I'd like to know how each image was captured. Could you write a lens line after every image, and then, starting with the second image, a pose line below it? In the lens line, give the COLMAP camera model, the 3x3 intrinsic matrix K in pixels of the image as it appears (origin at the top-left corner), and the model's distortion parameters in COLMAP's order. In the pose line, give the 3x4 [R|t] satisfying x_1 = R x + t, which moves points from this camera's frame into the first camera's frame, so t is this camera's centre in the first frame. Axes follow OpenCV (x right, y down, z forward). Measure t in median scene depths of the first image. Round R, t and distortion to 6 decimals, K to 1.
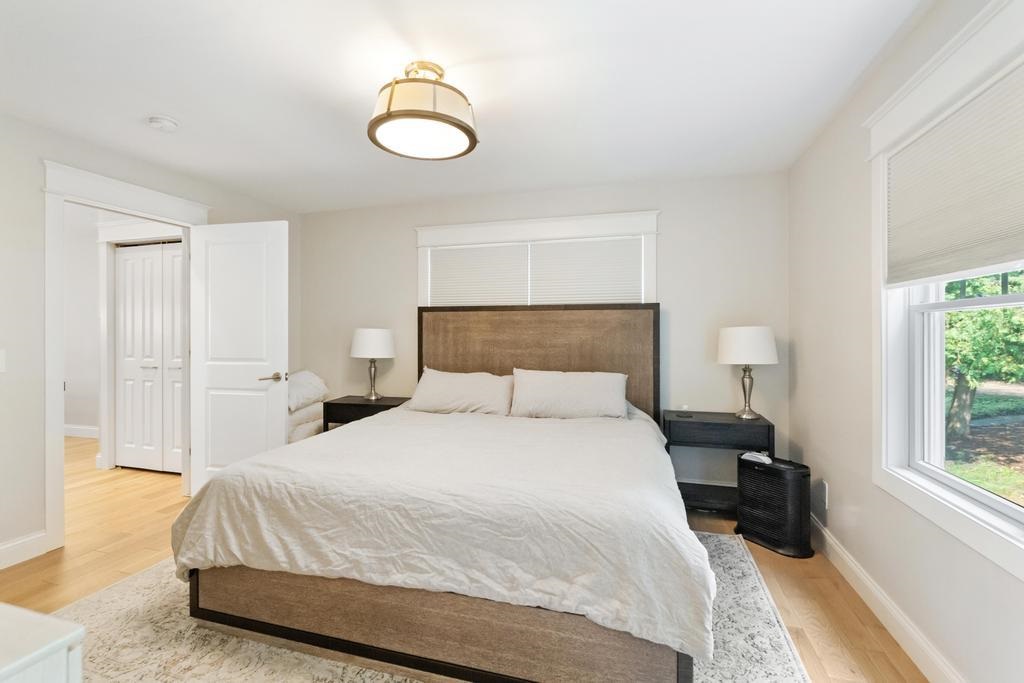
lens RADIAL K [[455.6, 0, 508.3], [0, 455.6, 338.9], [0, 0, 1]] dist [-0.001443, -0.000435]
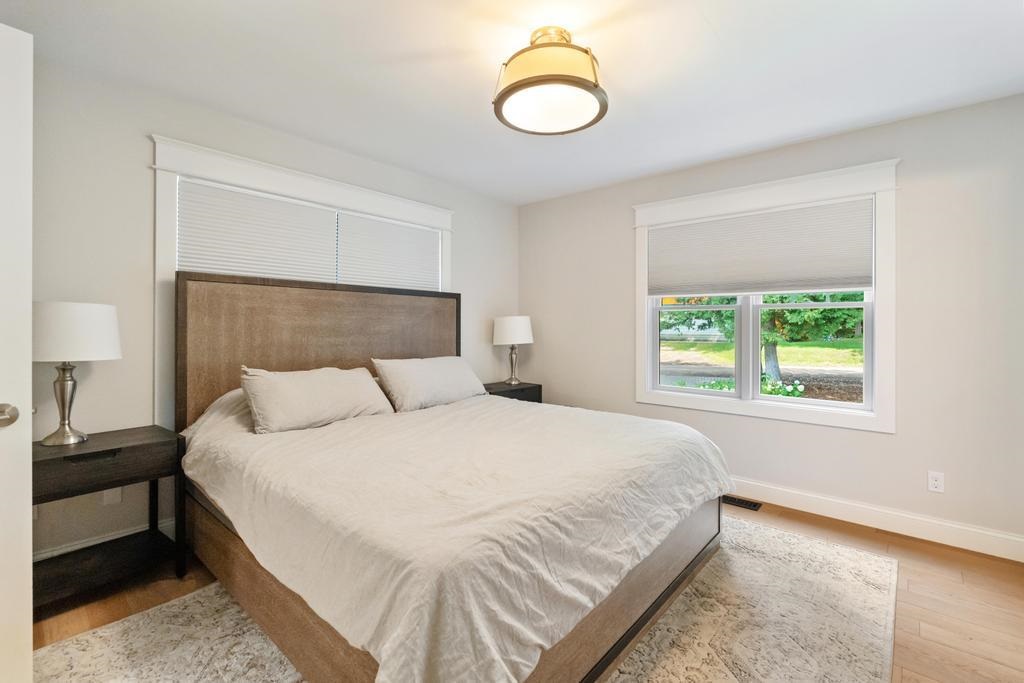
lens RADIAL K [[455.6, 0, 508.8], [0, 455.6, 331.3], [0, 0, 1]] dist [-0.001443, -0.000435]
pose [[0.417471, -0.007319, 0.908661, -0.648039], [0.003969, 0.999973, 0.006231, 0.008562], [-0.908682, 0.001005, 0.417489, 0.407750]]
